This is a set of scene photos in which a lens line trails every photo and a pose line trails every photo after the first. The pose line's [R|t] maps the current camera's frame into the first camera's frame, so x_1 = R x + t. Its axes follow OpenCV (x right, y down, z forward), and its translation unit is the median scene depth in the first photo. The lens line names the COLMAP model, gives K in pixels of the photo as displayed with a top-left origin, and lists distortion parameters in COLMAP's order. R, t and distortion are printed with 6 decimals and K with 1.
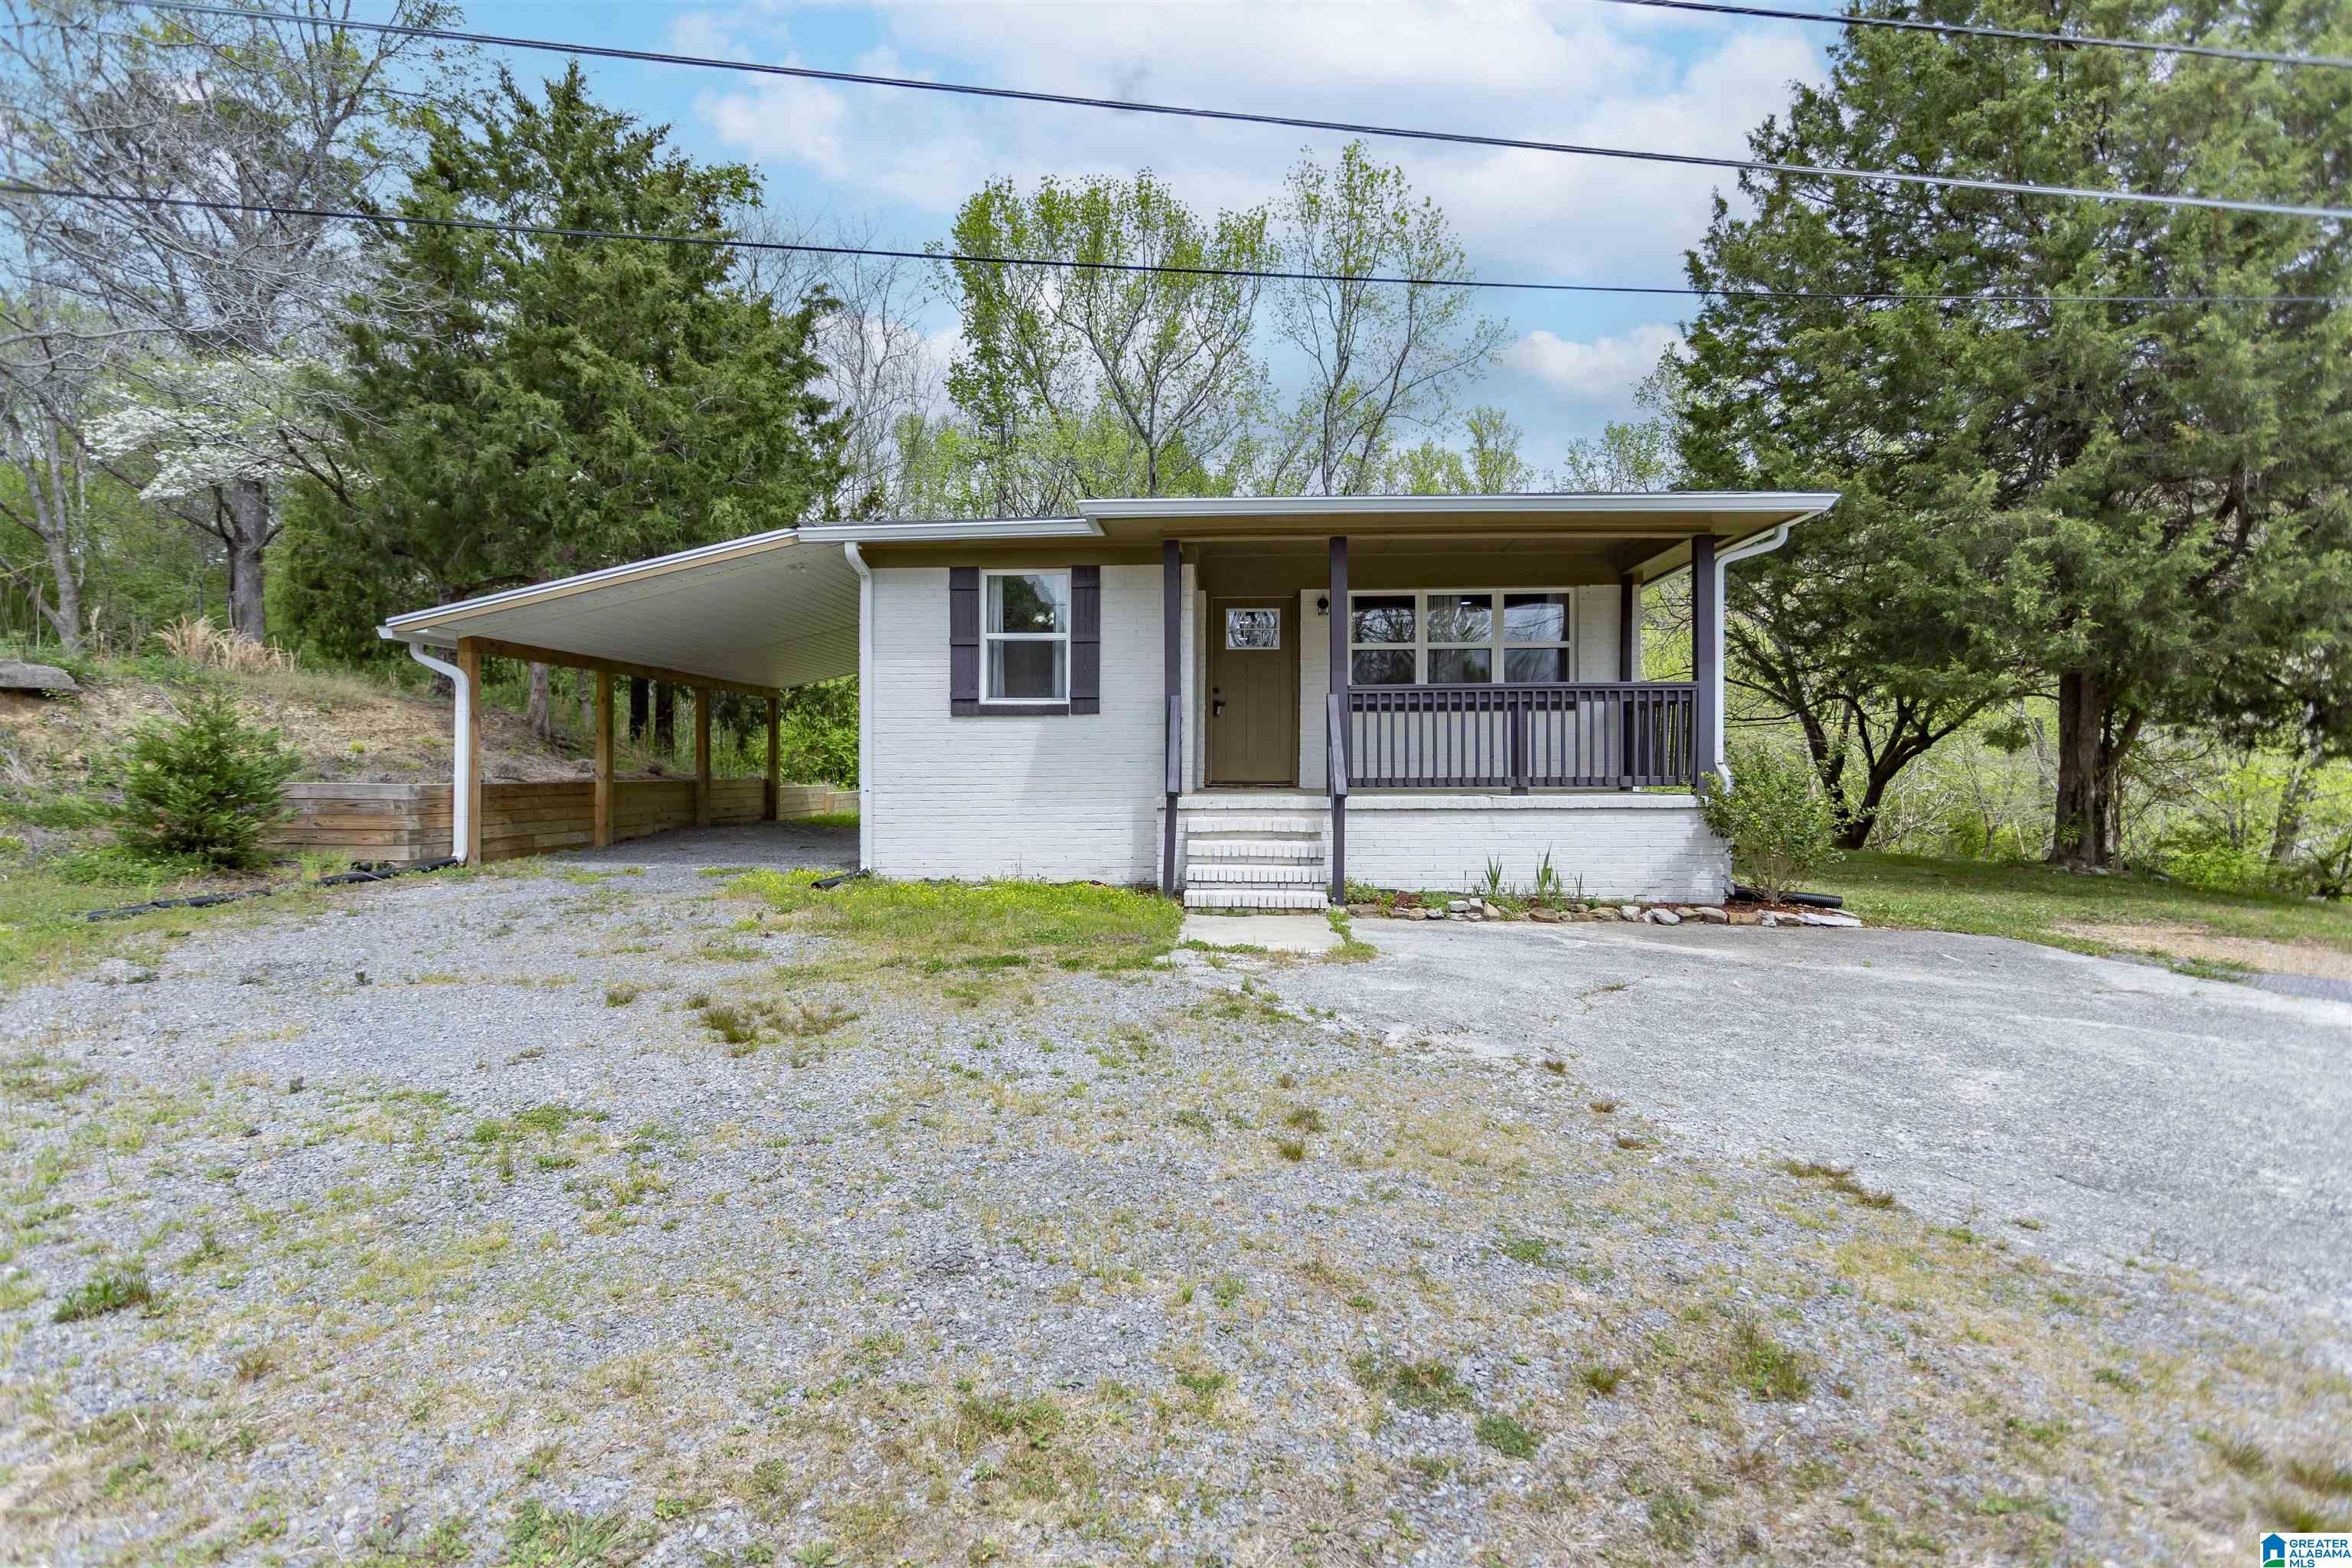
lens RADIAL K [[1095.2, 0, 1154.1], [0, 1095.2, 763.5], [0, 0, 1]] dist [0.005147, 0.000552]
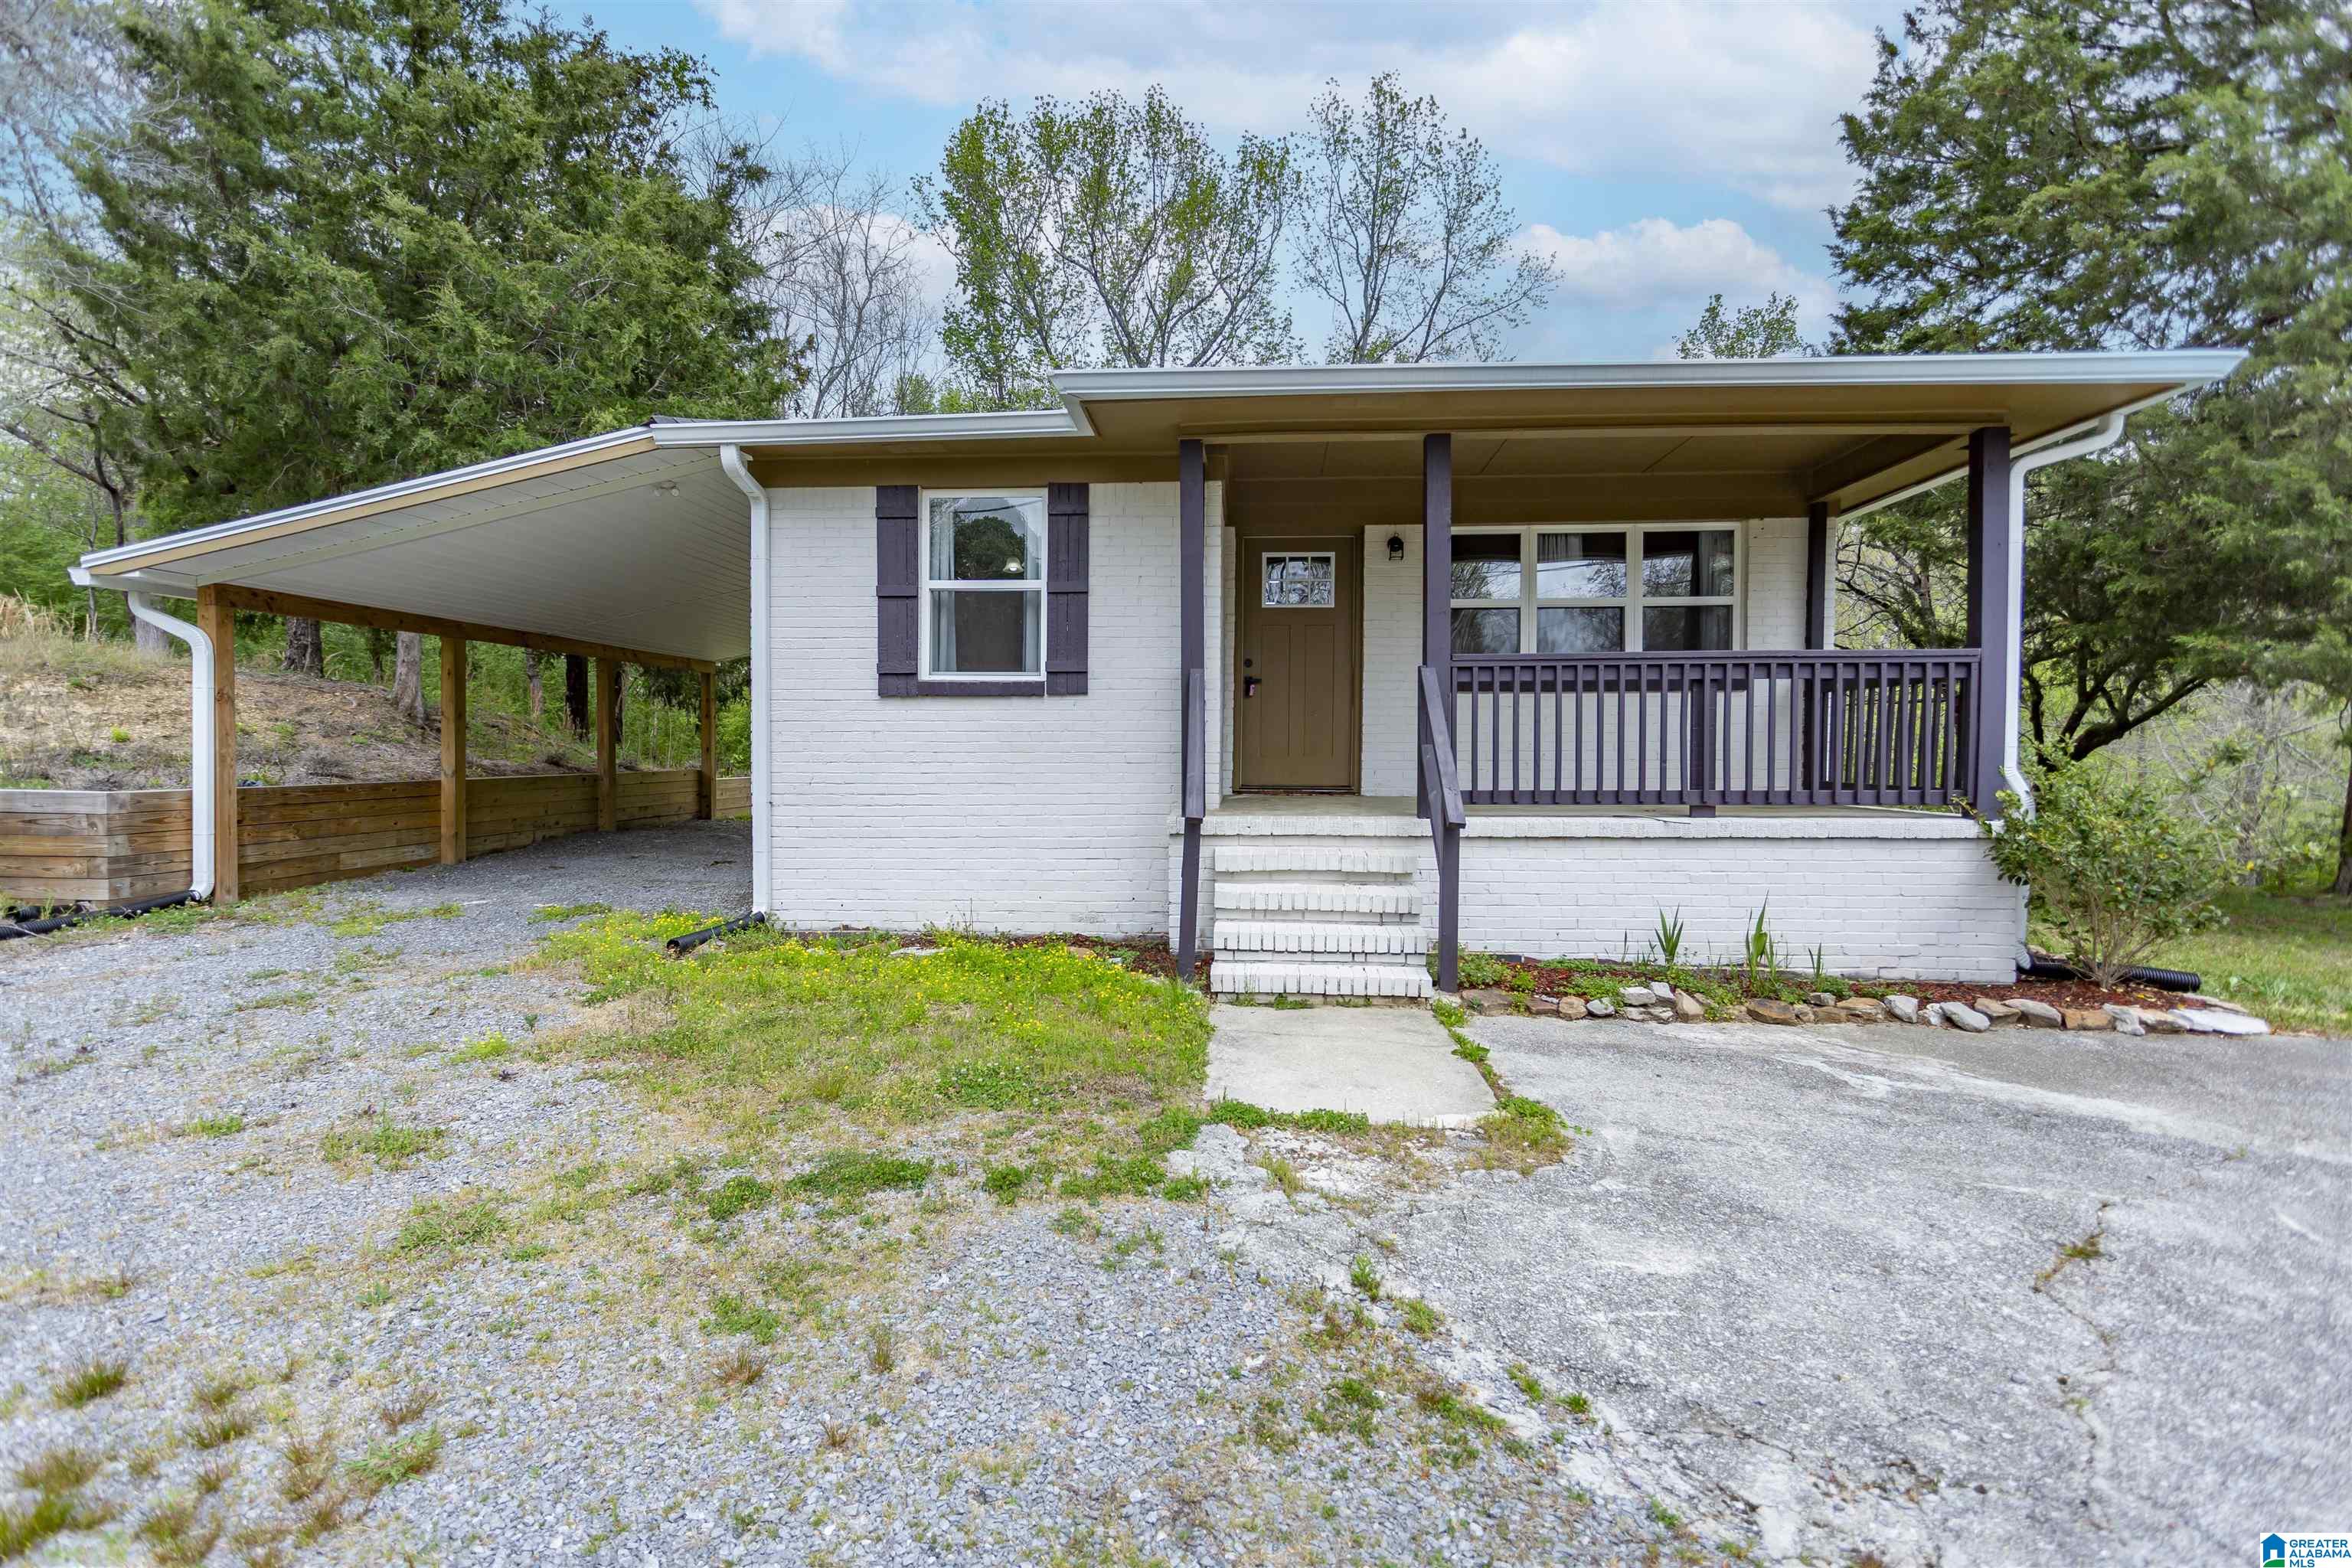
lens RADIAL K [[1095.2, 0, 1154.1], [0, 1095.2, 763.5], [0, 0, 1]] dist [0.005147, 0.000552]
pose [[0.999963, 0.003305, -0.007916, -0.001417], [-0.003144, 0.999790, 0.020250, -0.015361], [0.007982, -0.020225, 0.999764, 0.288820]]
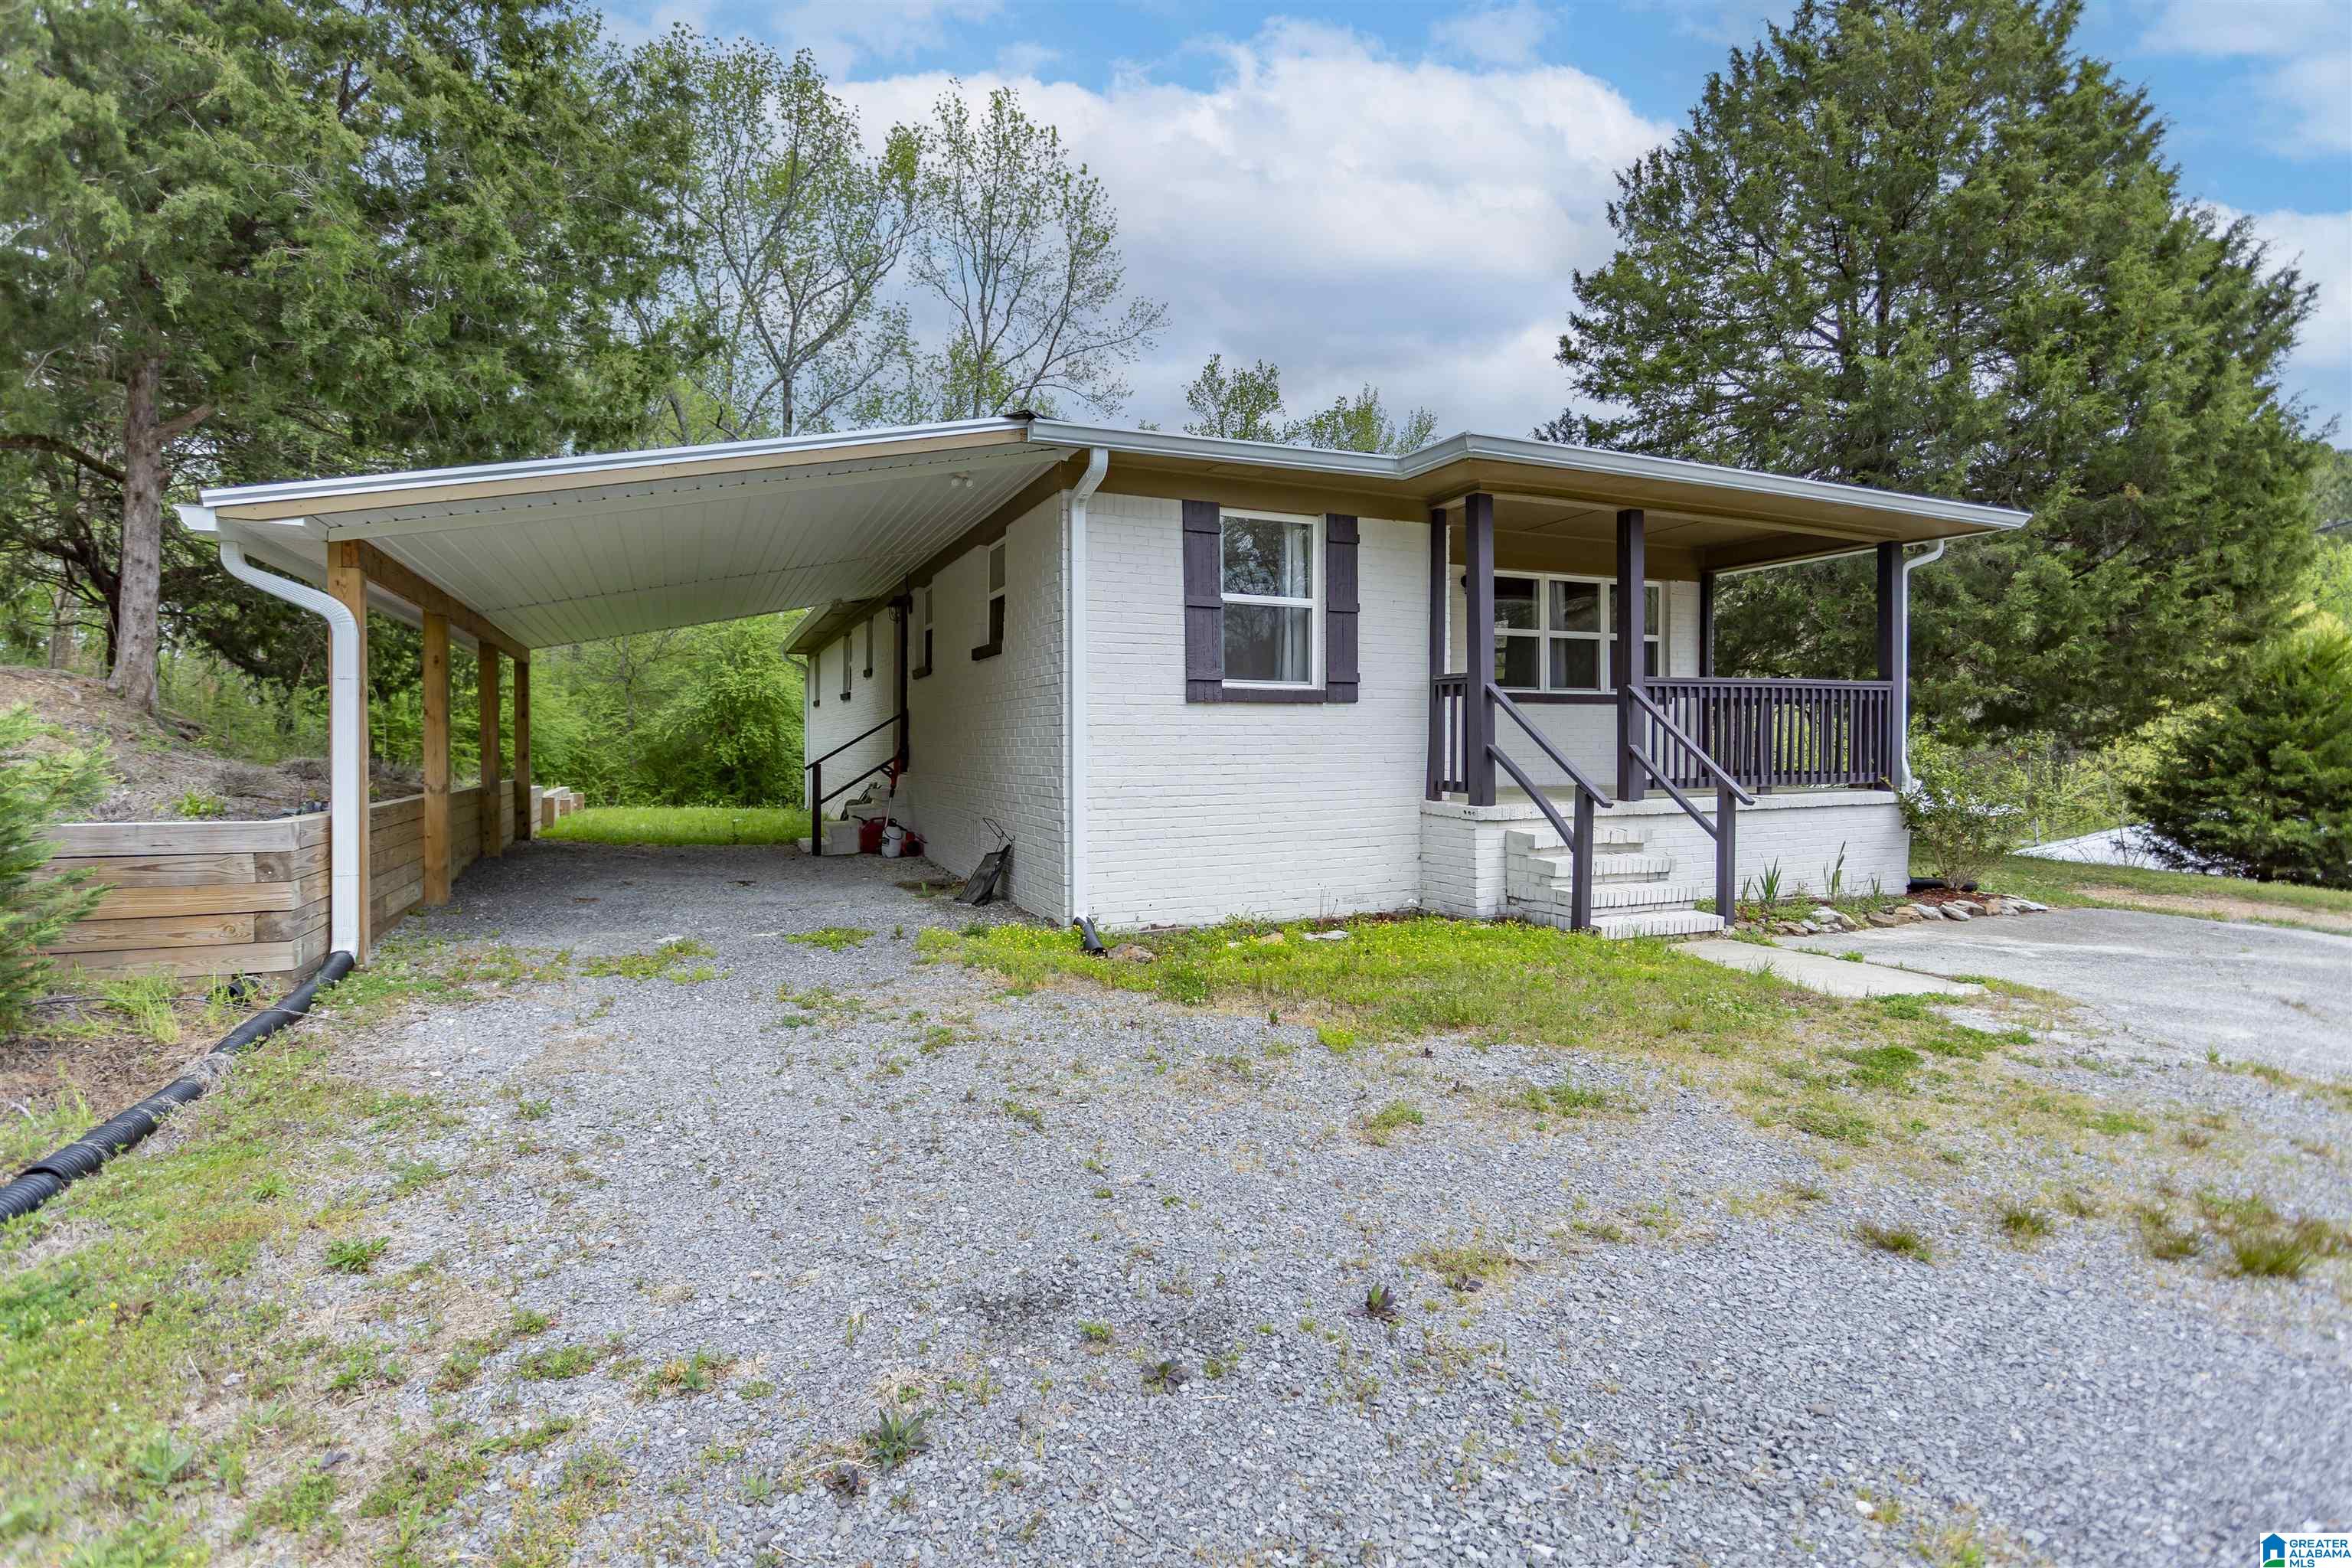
lens RADIAL K [[1095.2, 0, 1154.1], [0, 1095.2, 763.5], [0, 0, 1]] dist [0.005147, 0.000552]
pose [[0.888350, -0.009947, 0.459059, -0.536152], [0.001019, 0.999806, 0.019694, -0.016763], [-0.459166, -0.017027, 0.888187, 0.348522]]
